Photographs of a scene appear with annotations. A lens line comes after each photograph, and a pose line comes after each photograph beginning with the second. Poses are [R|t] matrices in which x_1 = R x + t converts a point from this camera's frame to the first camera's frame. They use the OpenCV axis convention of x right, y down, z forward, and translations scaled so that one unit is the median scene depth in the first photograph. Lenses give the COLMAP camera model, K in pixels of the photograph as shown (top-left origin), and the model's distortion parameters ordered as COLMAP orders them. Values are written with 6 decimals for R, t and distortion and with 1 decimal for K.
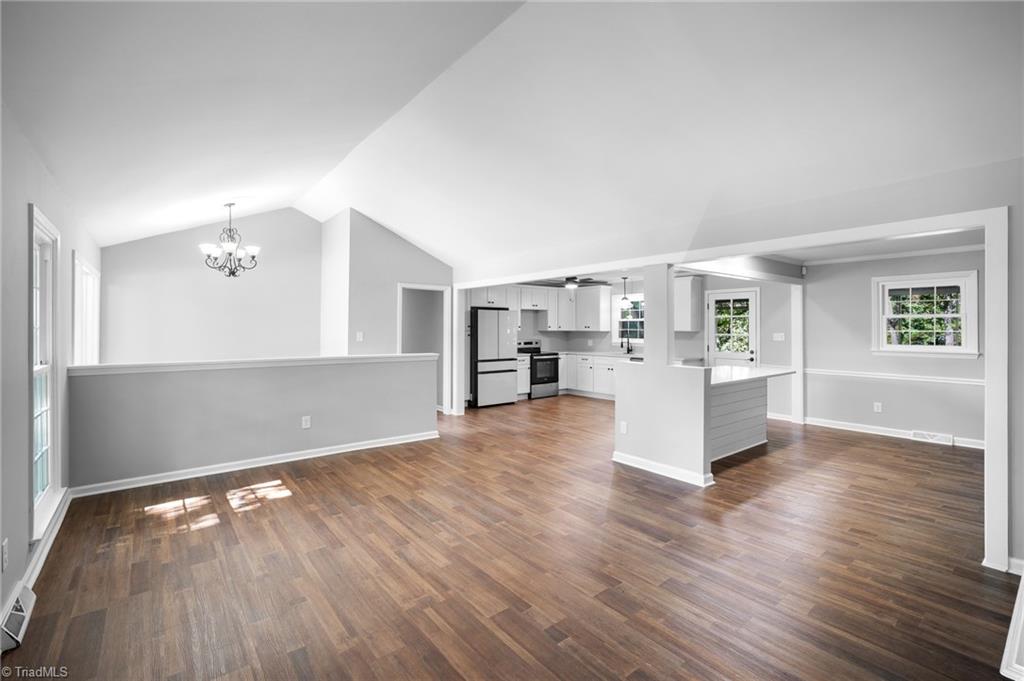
lens RADIAL K [[453.7, 0, 511.2], [0, 453.7, 328.3], [0, 0, 1]] dist [-0.008756, 0.001154]
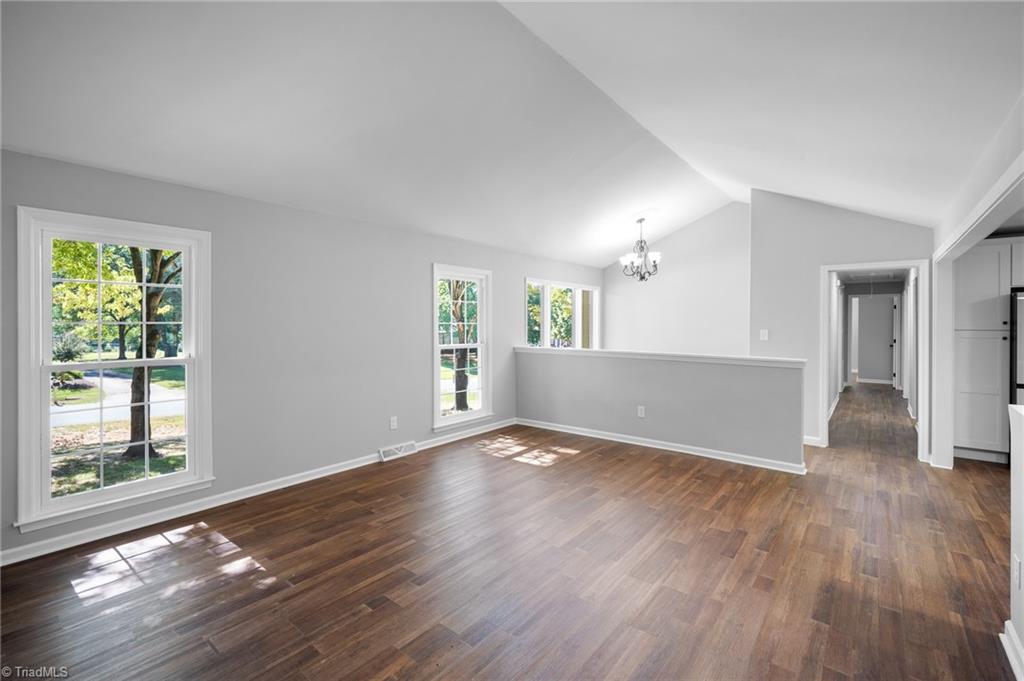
lens RADIAL K [[453.7, 0, 512.6], [0, 453.7, 329.4], [0, 0, 1]] dist [-0.008756, 0.001154]
pose [[0.221946, 0.011124, -0.974996, 0.395497], [-0.003485, 0.999938, 0.010615, 0.000824], [0.975053, 0.001042, 0.221971, 0.344853]]
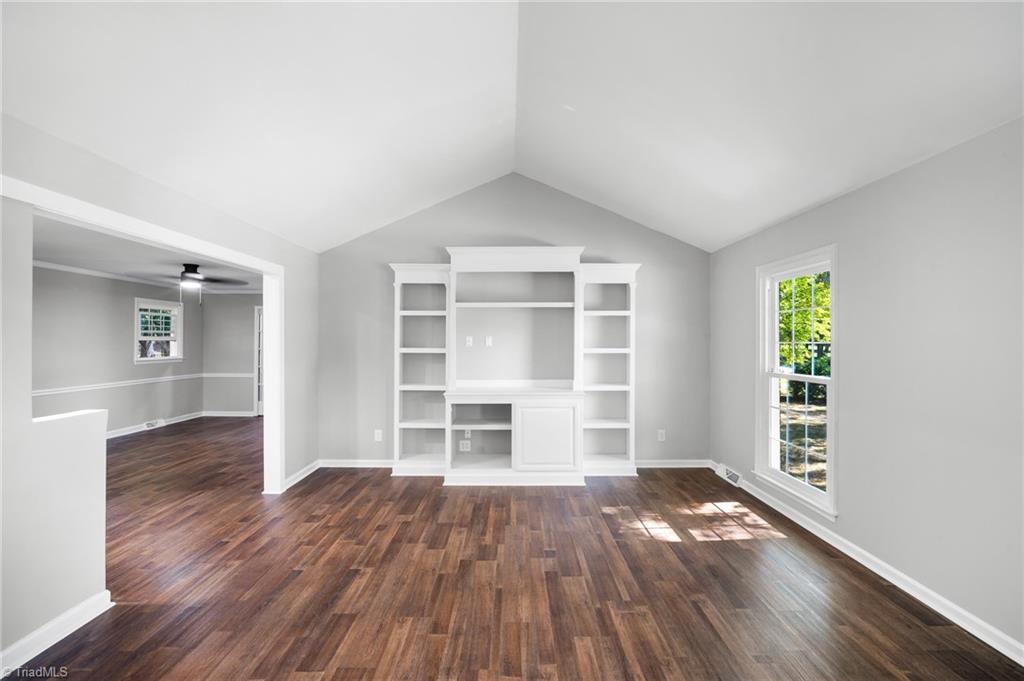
lens RADIAL K [[453.7, 0, 508.4], [0, 453.7, 339.8], [0, 0, 1]] dist [-0.008756, 0.001154]
pose [[-0.776698, -0.001032, 0.629872, -0.228191], [0.000538, 0.999997, 0.002302, -0.004099], [-0.629872, 0.002127, -0.776696, 0.709513]]
